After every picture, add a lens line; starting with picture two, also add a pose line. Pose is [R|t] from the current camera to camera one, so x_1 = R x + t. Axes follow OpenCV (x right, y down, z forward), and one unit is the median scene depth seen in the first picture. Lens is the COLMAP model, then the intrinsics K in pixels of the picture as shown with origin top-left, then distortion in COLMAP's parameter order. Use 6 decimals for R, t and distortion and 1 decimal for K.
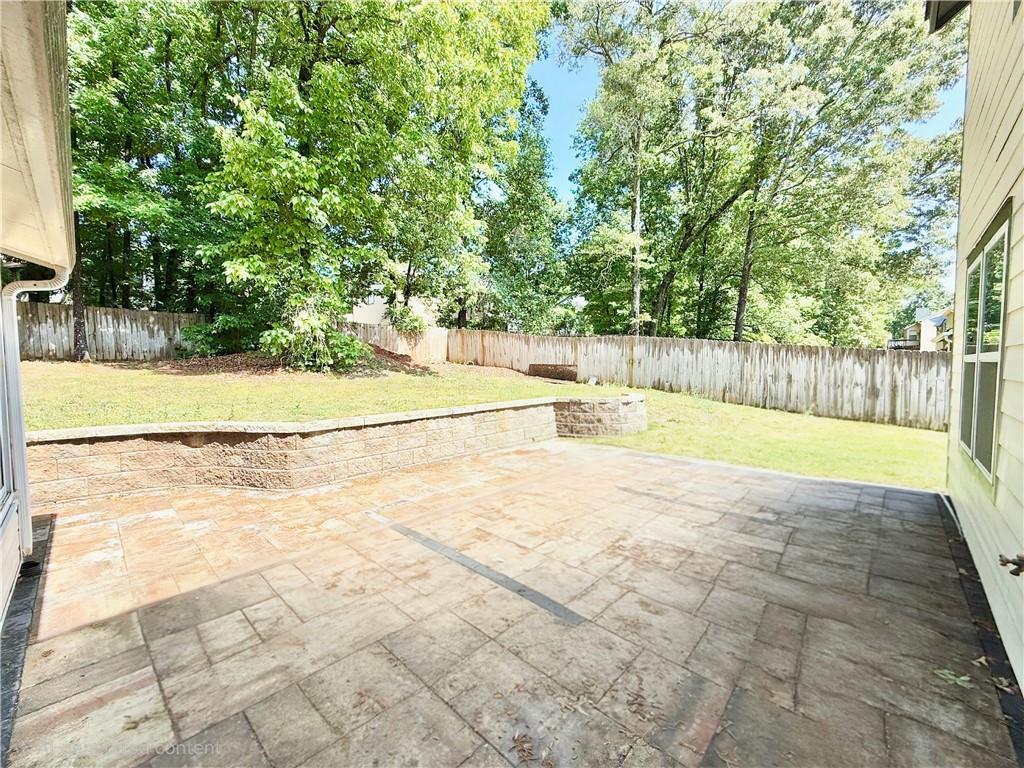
lens RADIAL K [[408.2, 0, 507.1], [0, 408.2, 384.2], [0, 0, 1]] dist [-0.001010, -0.000033]
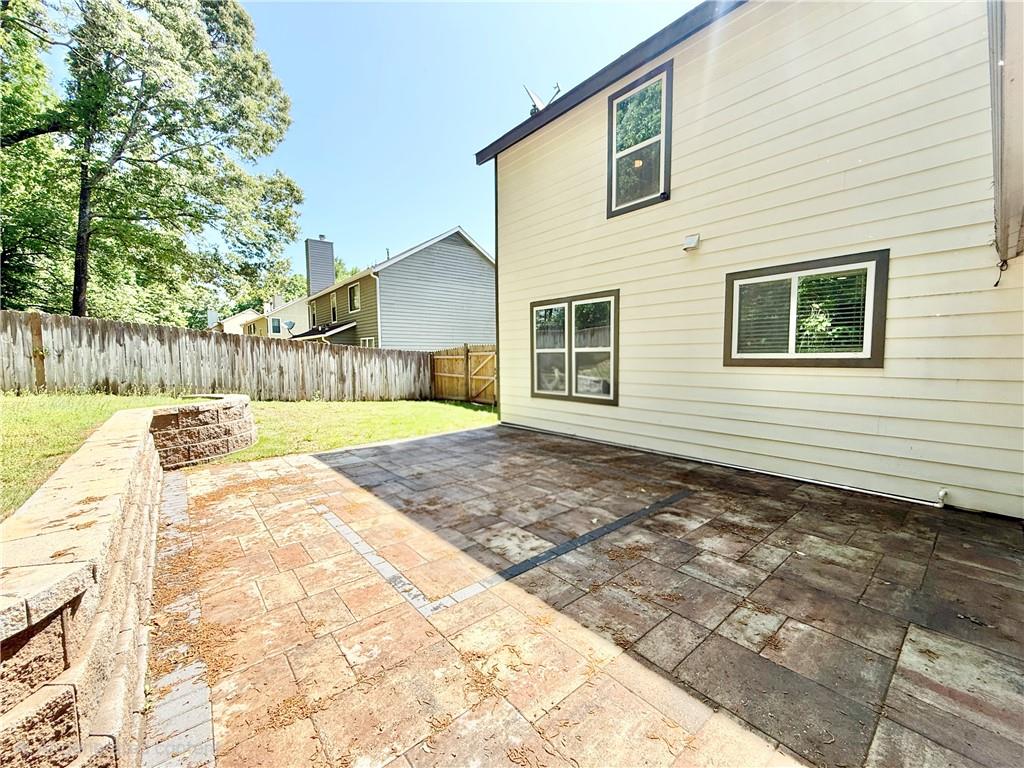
lens RADIAL K [[408.2, 0, 511.5], [0, 408.2, 390.2], [0, 0, 1]] dist [-0.001010, -0.000033]
pose [[0.111420, -0.080701, 0.990491, -0.293682], [0.056289, 0.995610, 0.074786, -0.007862], [-0.992178, 0.047421, 0.115474, 0.276166]]
